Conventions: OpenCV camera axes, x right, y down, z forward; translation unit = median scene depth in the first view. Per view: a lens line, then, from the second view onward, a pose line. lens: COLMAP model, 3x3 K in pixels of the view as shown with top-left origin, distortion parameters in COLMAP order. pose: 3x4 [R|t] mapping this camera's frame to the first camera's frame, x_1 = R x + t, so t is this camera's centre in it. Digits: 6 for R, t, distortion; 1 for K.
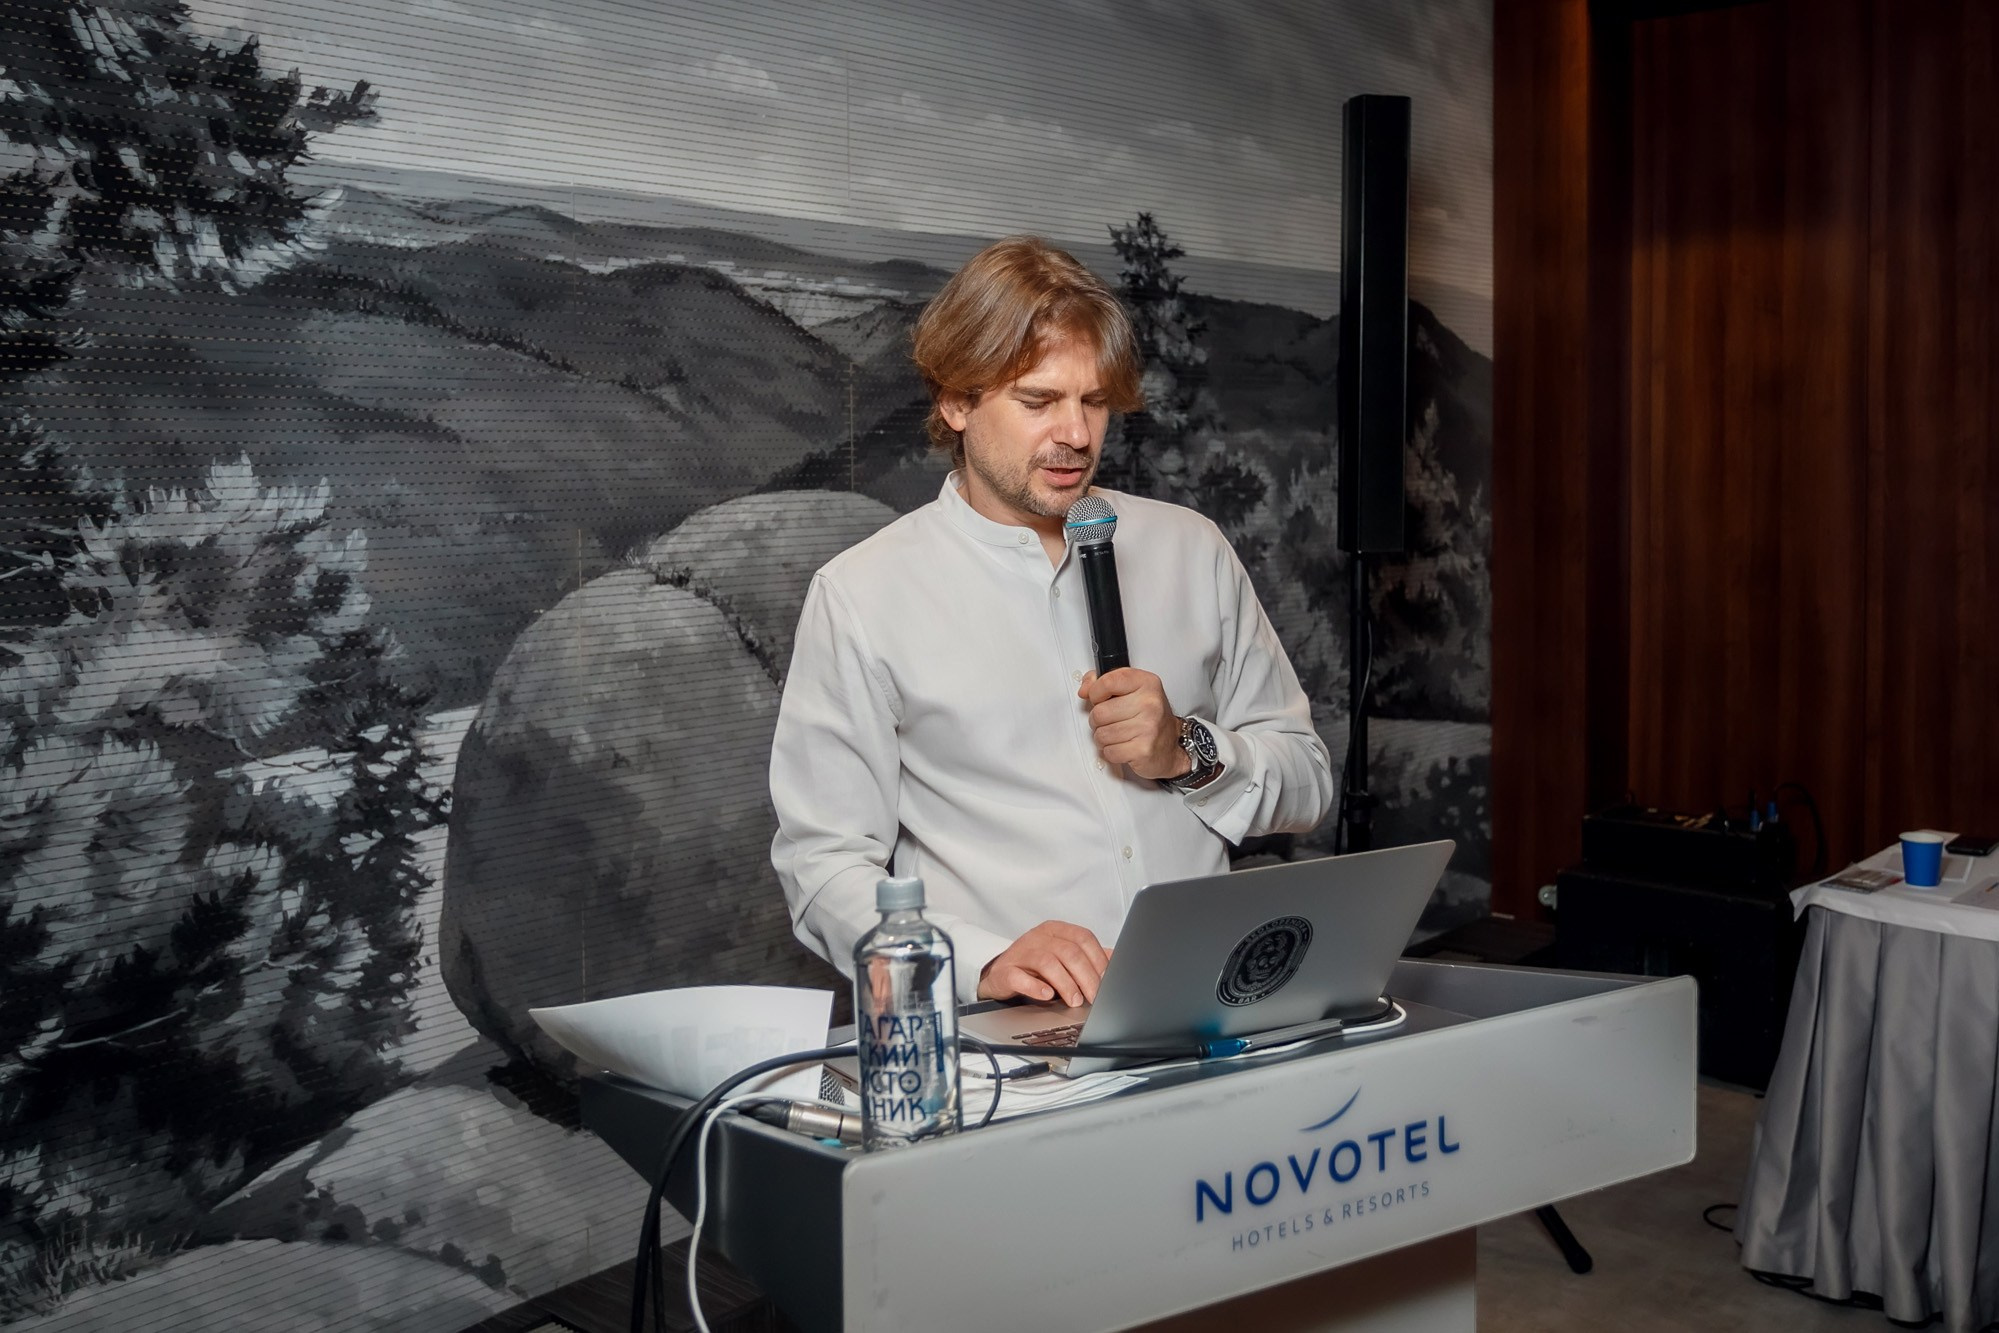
lens RADIAL K [[1929.0, 0, 1001.8], [0, 1929.0, 550.0], [0, 0, 1]] dist [-0.003188, 0.019198]
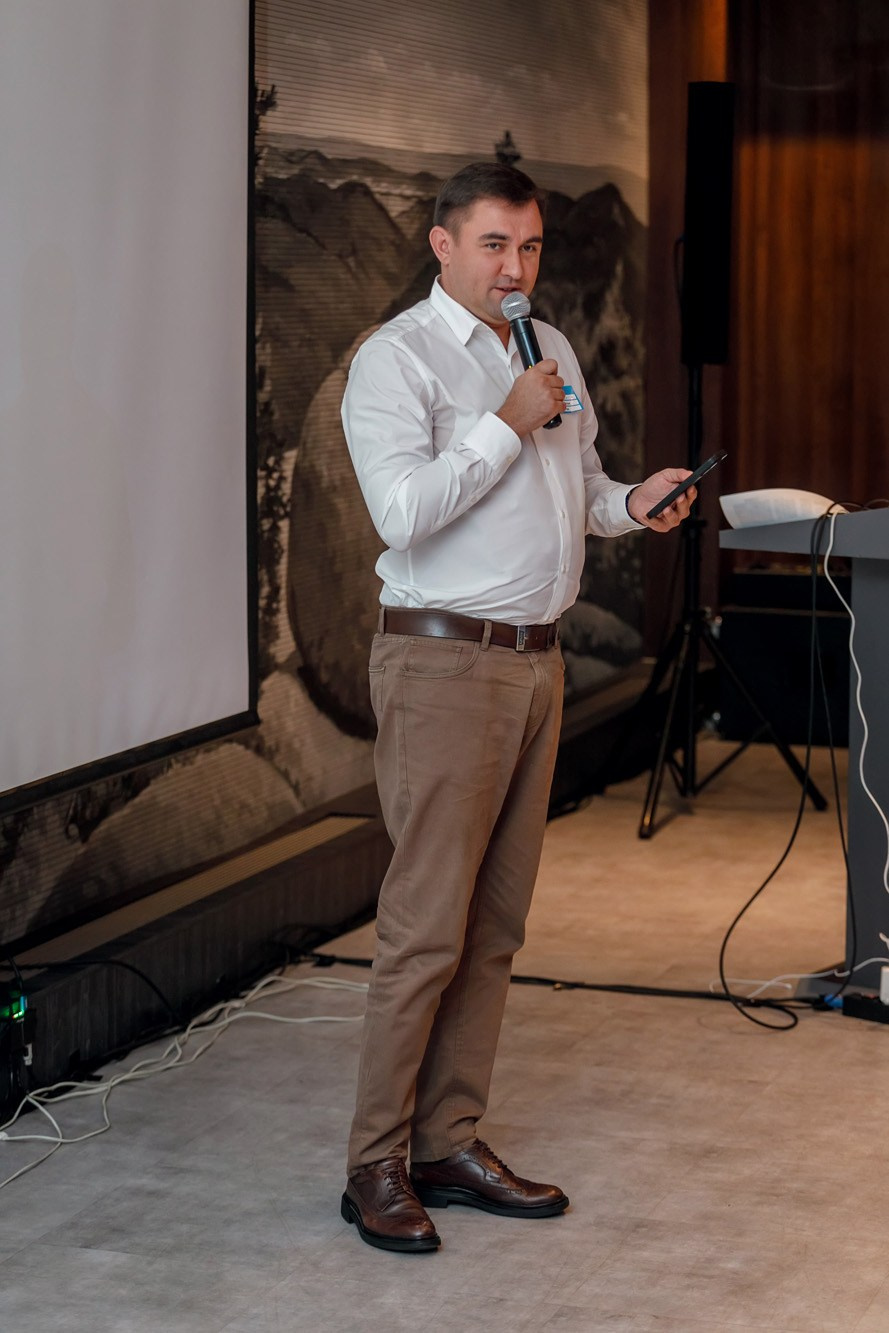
lens RADIAL K [[3068.6, 0, 444.5], [0, 3068.6, 666.5], [0, 0, 1]] dist [-0.278845, 0.395900]
pose [[0.925733, -0.032429, 0.376785, -1.185740], [0.003315, 0.996974, 0.077662, 0.064281], [-0.378163, -0.070646, 0.923039, -1.550785]]
